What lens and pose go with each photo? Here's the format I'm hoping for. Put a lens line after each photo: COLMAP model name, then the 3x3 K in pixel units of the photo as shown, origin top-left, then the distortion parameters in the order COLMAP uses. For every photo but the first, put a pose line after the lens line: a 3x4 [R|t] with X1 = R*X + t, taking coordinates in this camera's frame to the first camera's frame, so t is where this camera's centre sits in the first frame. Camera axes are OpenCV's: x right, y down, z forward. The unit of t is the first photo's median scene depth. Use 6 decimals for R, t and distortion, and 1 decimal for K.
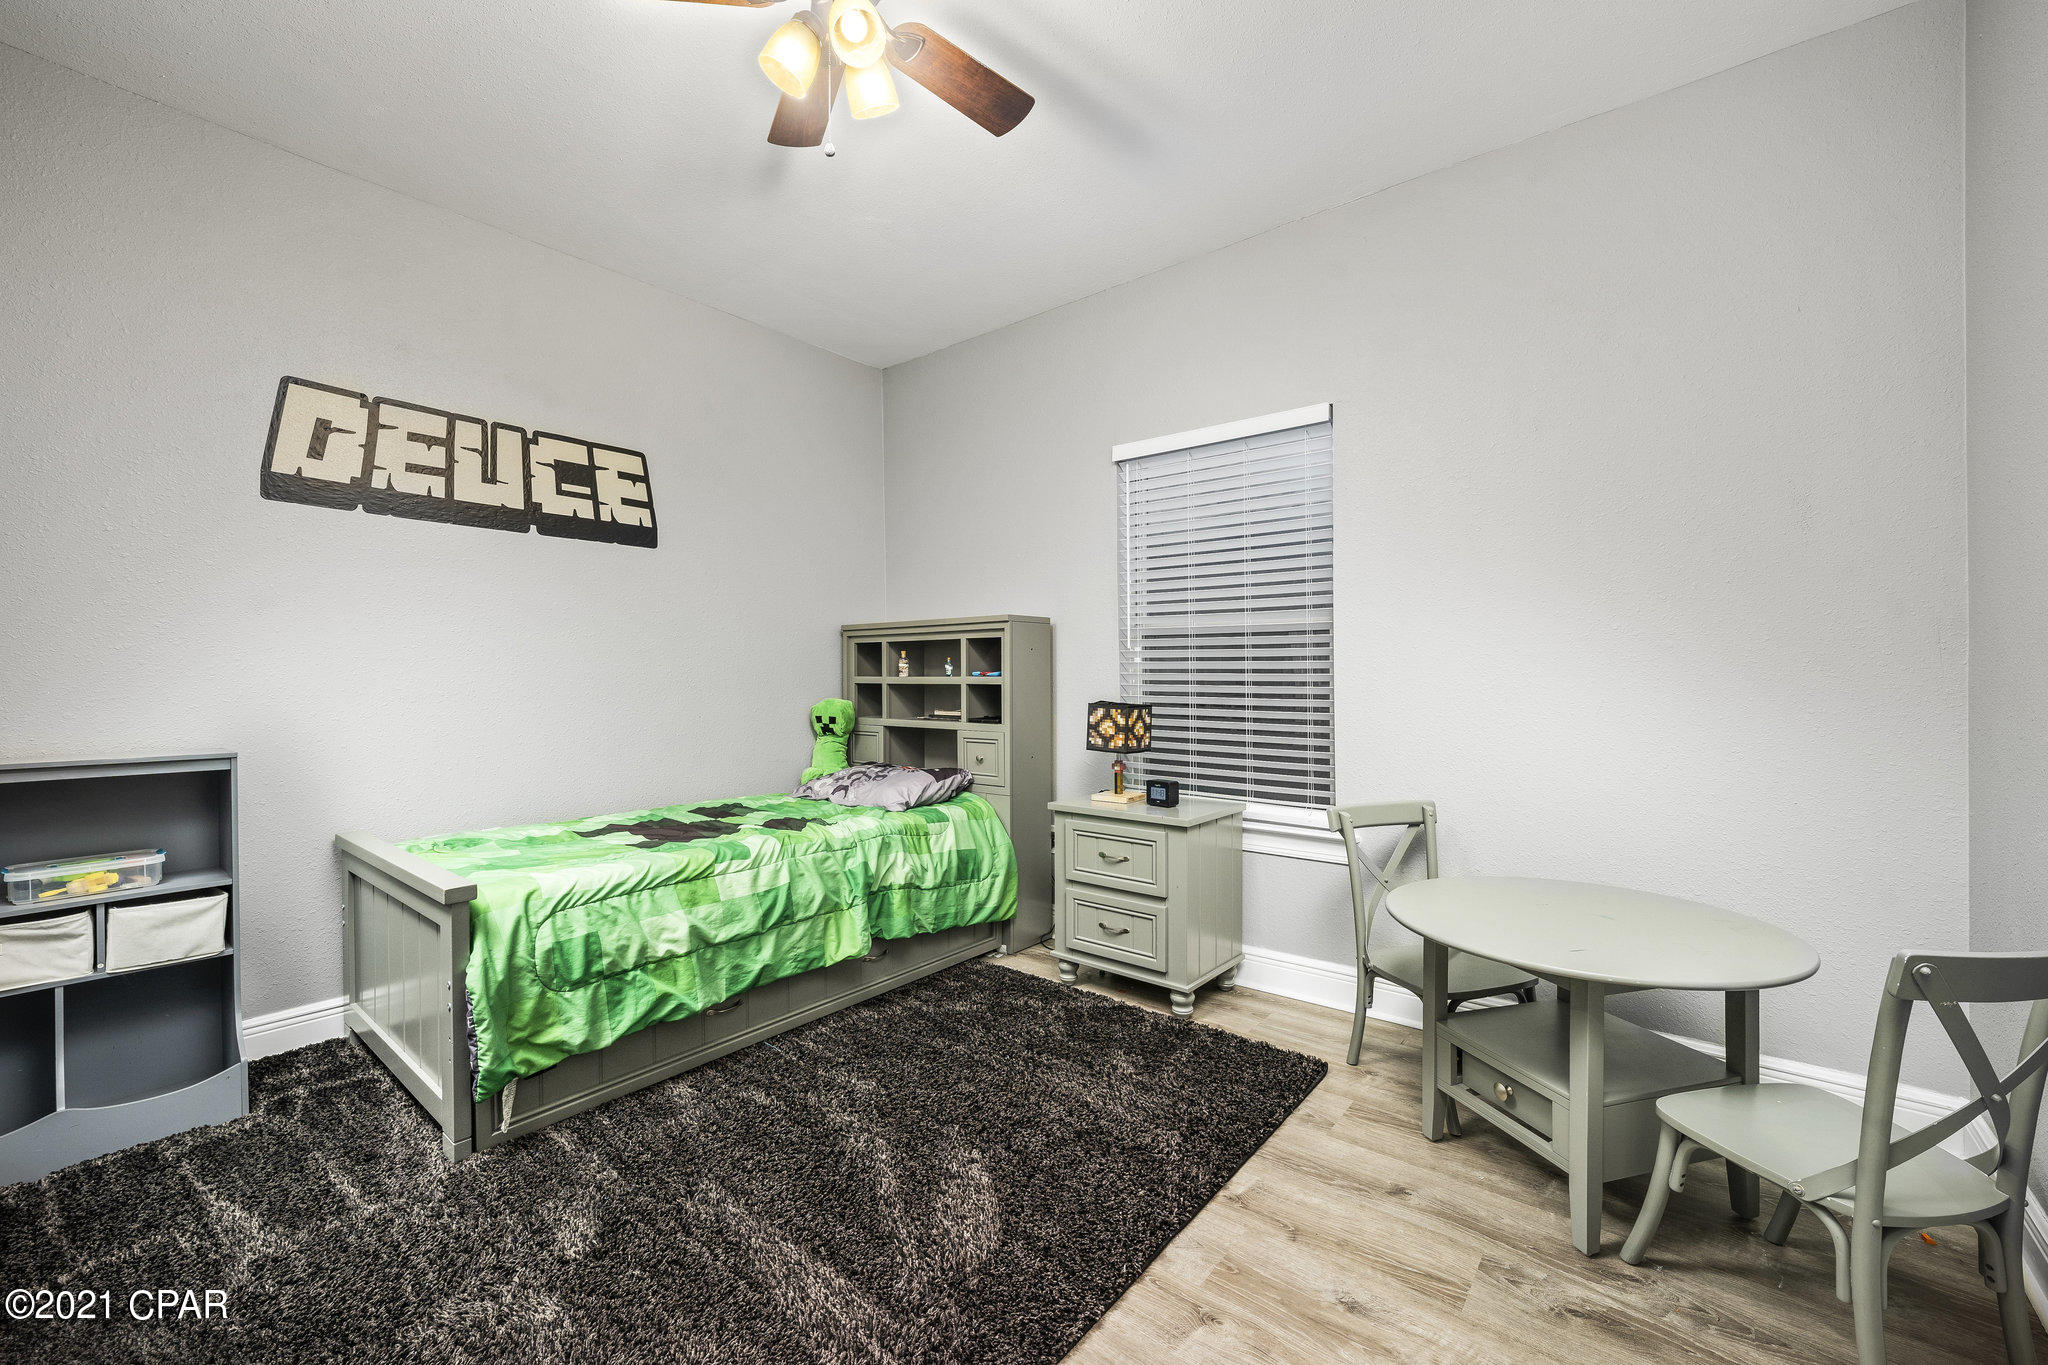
lens RADIAL K [[830.0, 0, 1029.7], [0, 830.0, 681.9], [0, 0, 1]] dist [-0.007917, 0.000180]
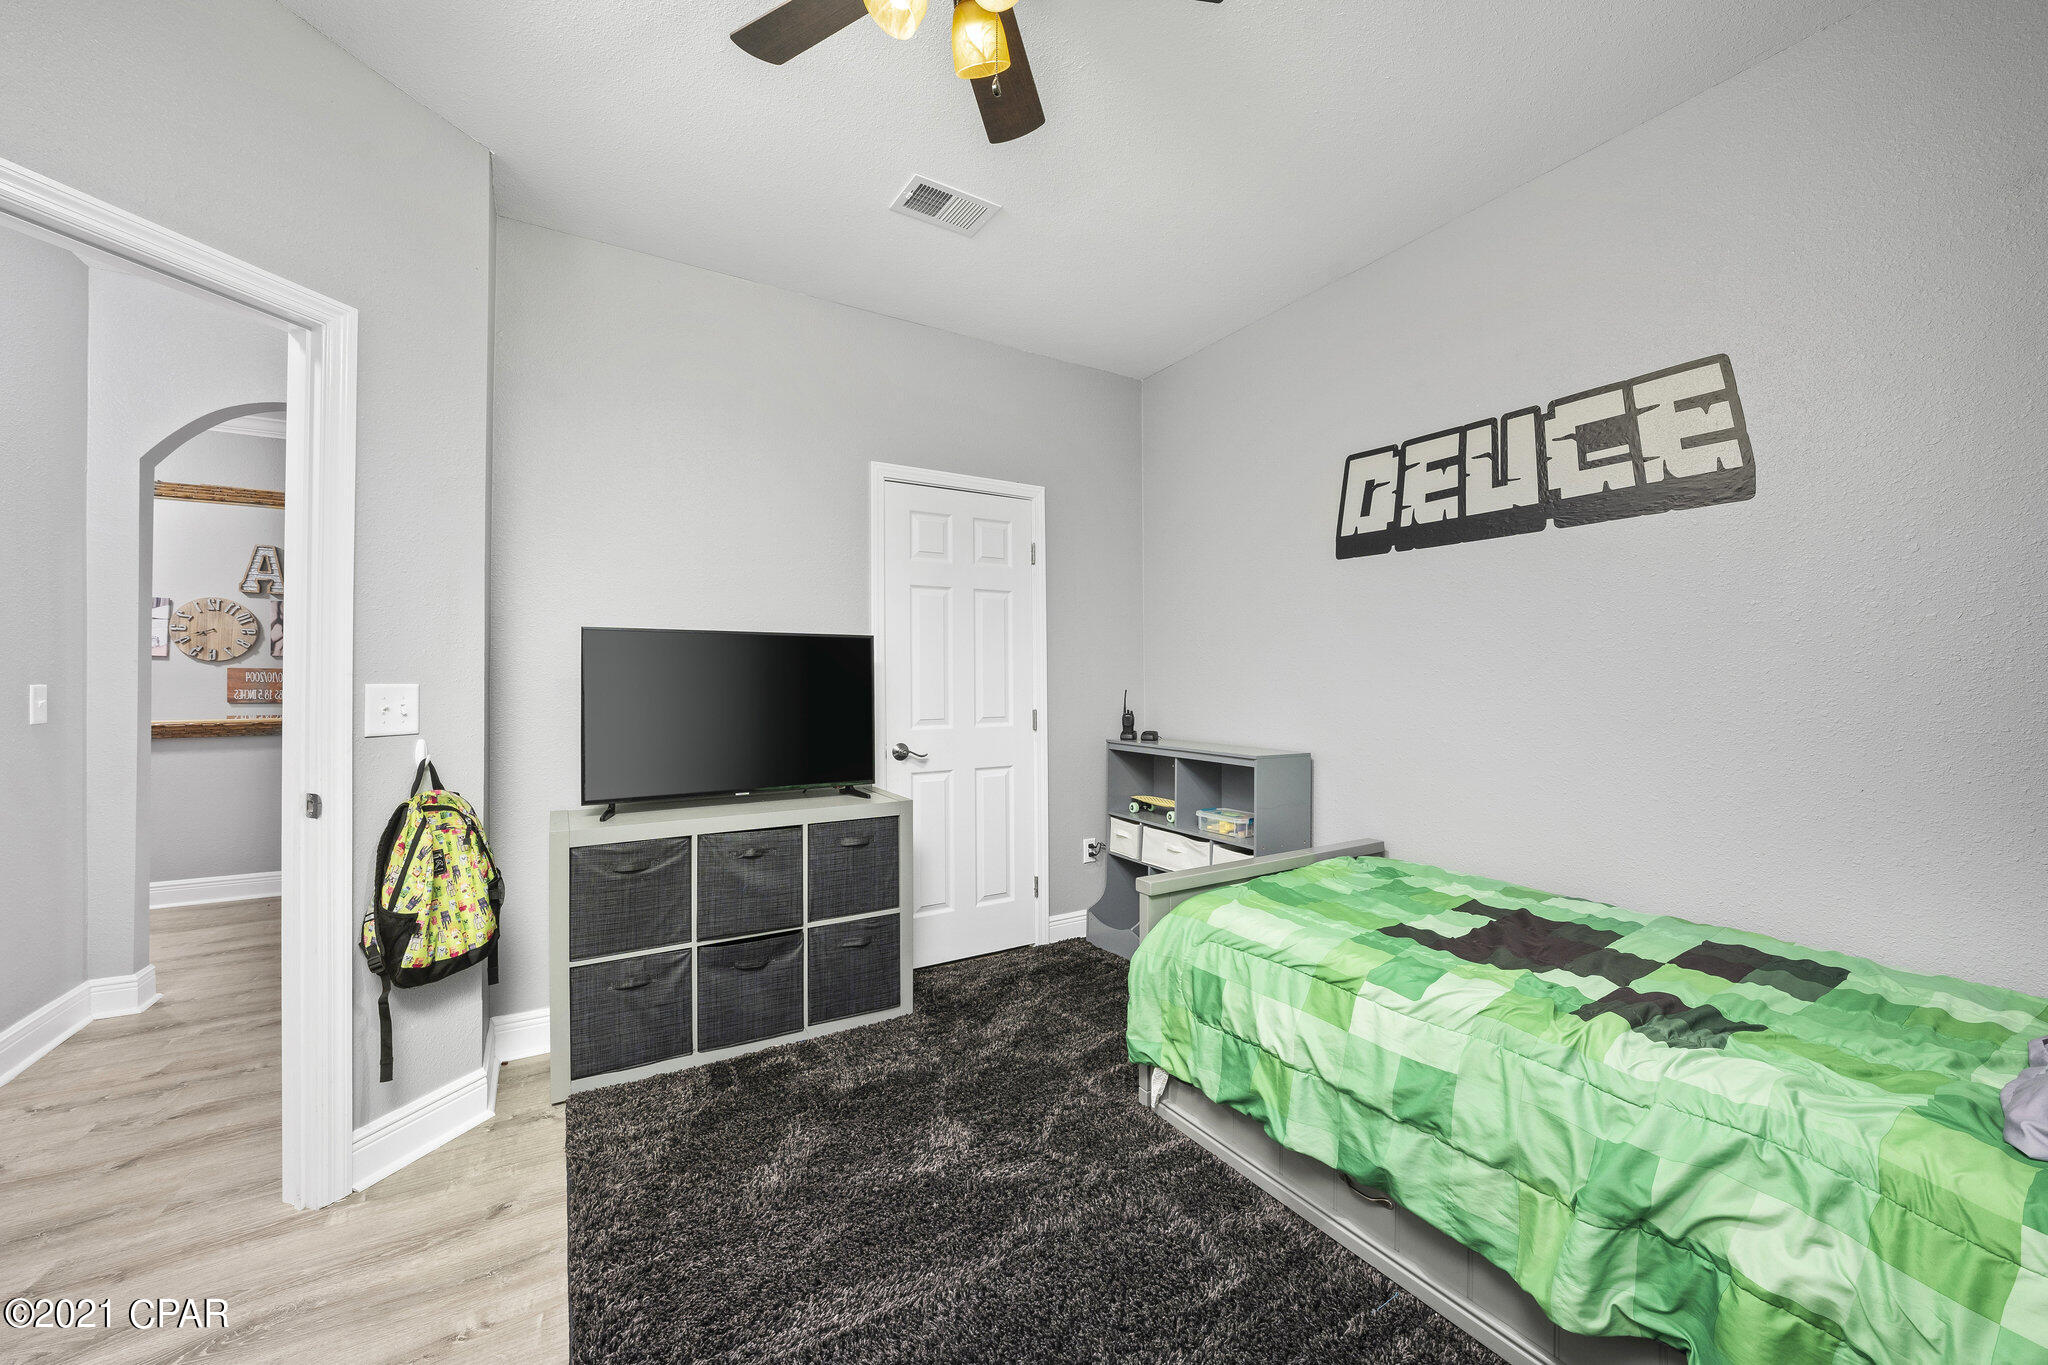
lens RADIAL K [[758.3, 0, 1018.8], [0, 758.3, 678.3], [0, 0, 1]] dist [-0.008482, 0.000065]
pose [[-0.332478, -0.000203, -0.943111, 0.282024], [-0.004141, 0.999991, 0.001245, -0.033434], [0.943102, 0.004320, -0.332475, 0.788890]]
